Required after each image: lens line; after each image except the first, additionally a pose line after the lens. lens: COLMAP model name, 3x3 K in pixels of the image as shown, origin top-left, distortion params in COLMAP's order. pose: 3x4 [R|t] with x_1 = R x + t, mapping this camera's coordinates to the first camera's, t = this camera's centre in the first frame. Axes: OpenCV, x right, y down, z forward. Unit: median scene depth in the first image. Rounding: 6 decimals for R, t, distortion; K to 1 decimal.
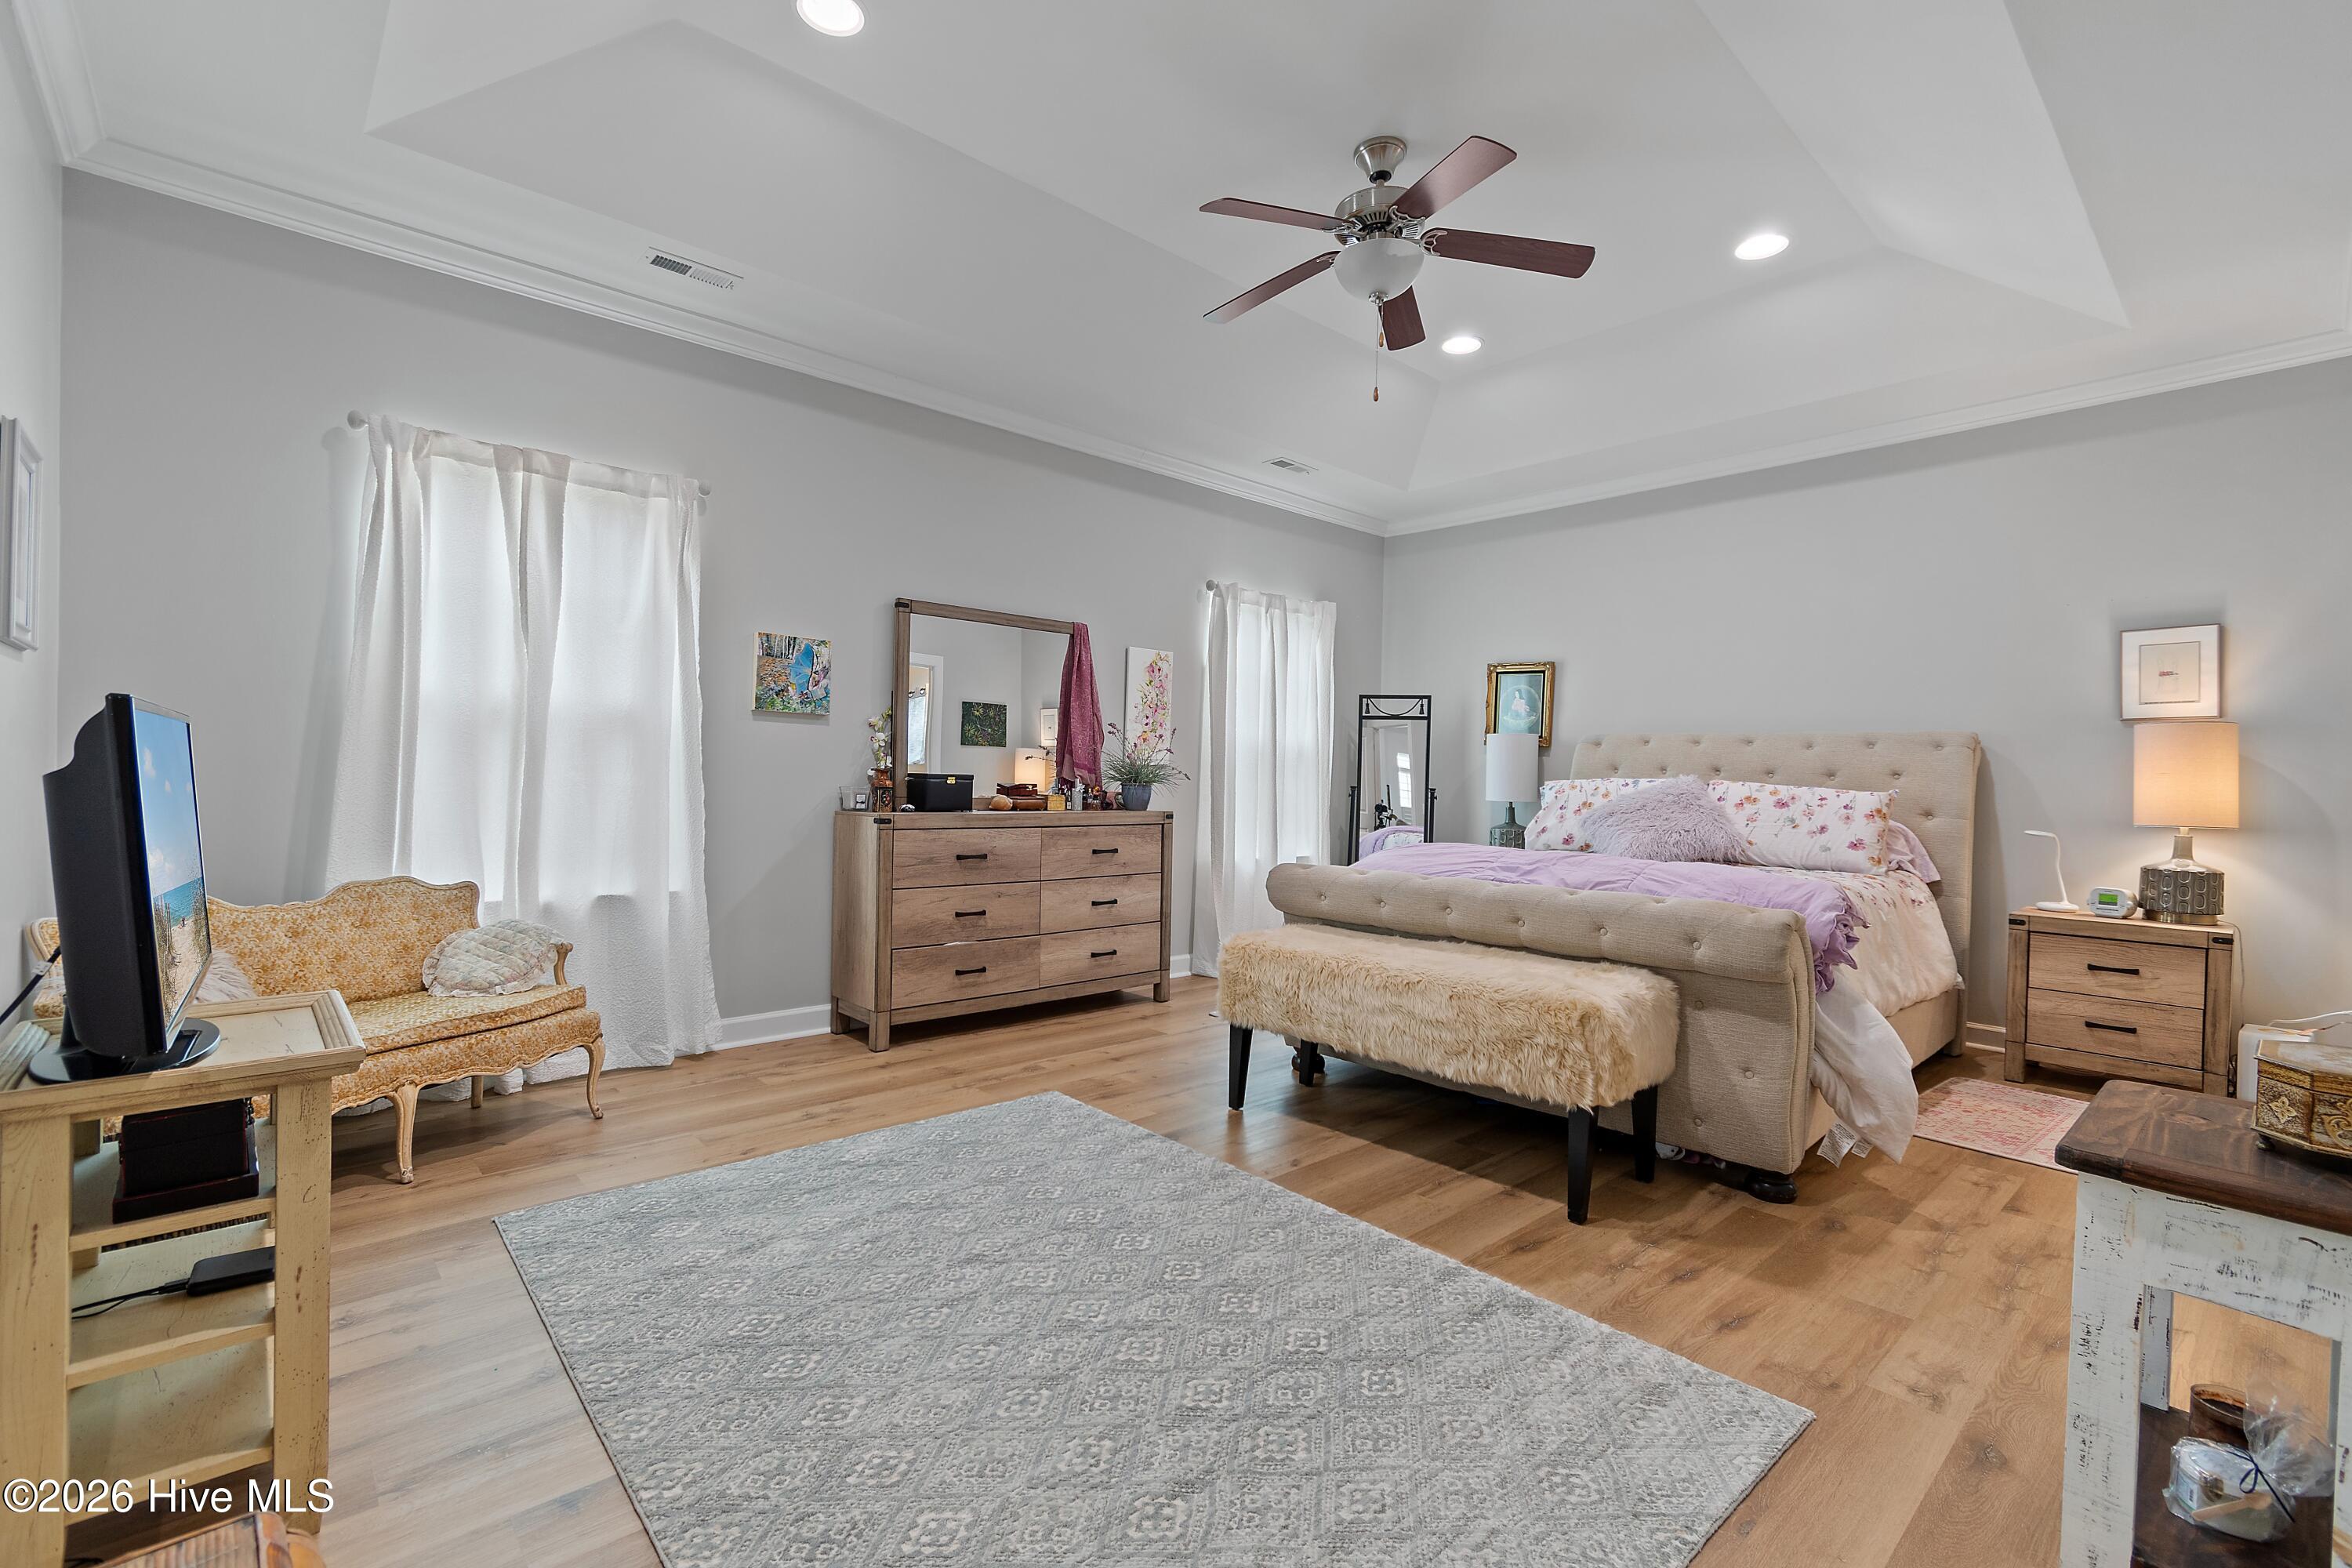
lens RADIAL K [[1041.2, 0, 1172.2], [0, 1041.2, 776.2], [0, 0, 1]] dist [0.008123, 0.000147]
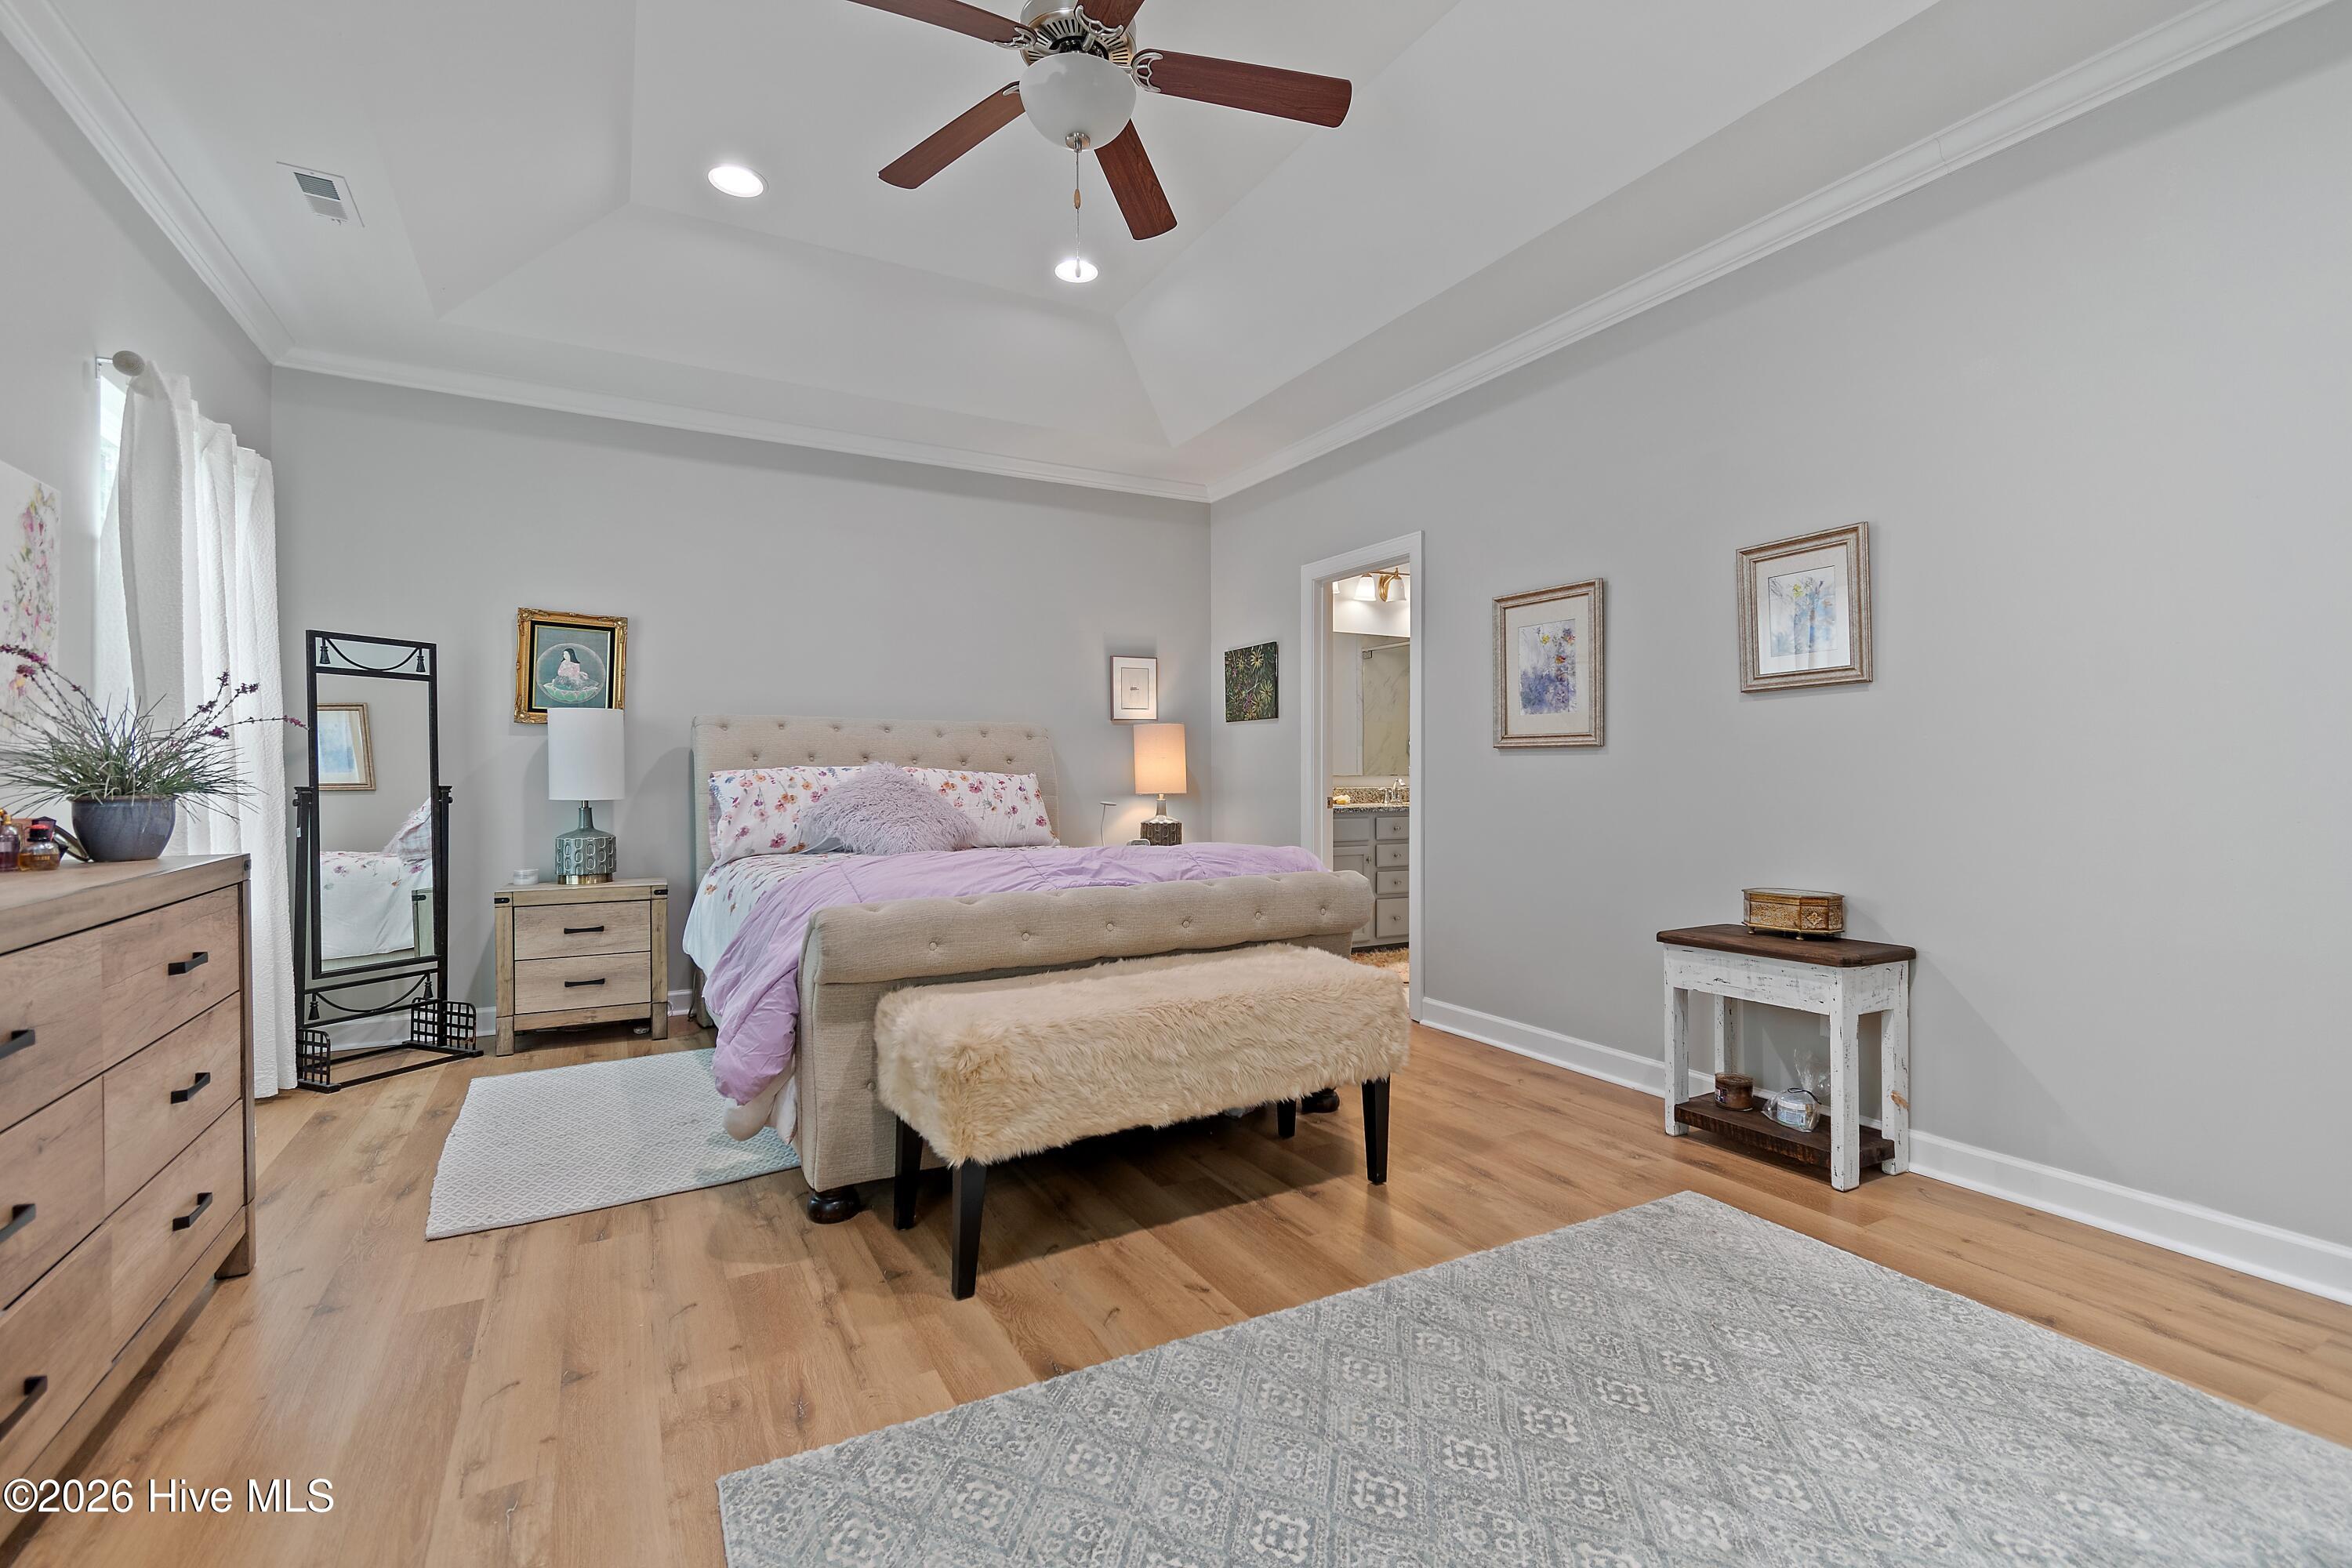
lens RADIAL K [[1041.2, 0, 1172.2], [0, 1041.2, 776.2], [0, 0, 1]] dist [0.008123, 0.000147]
pose [[0.226235, -0.025064, 0.973750, -0.411498], [0.007281, 0.999684, 0.024040, -0.010100], [-0.974046, 0.001651, 0.226346, 0.574662]]
